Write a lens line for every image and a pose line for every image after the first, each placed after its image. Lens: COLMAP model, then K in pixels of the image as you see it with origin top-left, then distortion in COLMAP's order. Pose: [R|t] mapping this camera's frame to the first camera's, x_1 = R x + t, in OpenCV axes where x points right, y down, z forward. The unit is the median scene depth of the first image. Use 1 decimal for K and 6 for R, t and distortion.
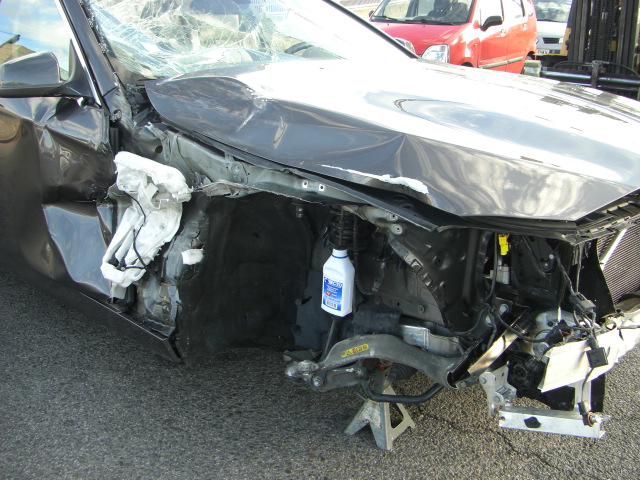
lens RADIAL K [[726.2, 0, 312.4], [0, 726.2, 227.4], [0, 0, 1]] dist [-0.140416, 0.000000]
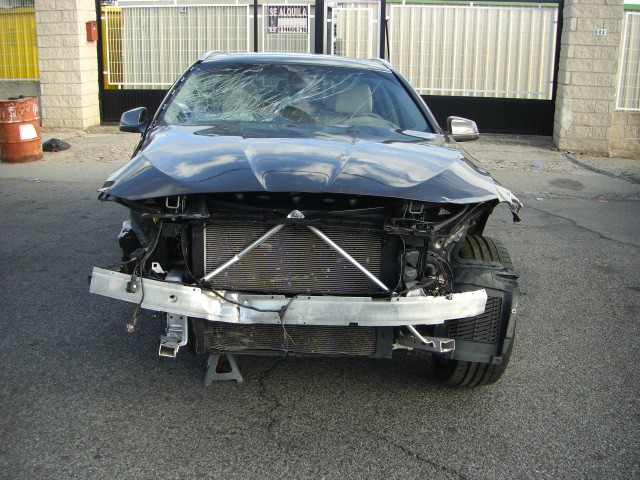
lens RADIAL K [[726.2, 0, 319.8], [0, 726.2, 241.1], [0, 0, 1]] dist [-0.140416, 0.000000]
pose [[0.741269, 0.152817, -0.653580, 1.200416], [-0.221416, 0.974904, -0.023174, 0.014419], [0.633637, 0.161891, 0.756502, 0.004959]]
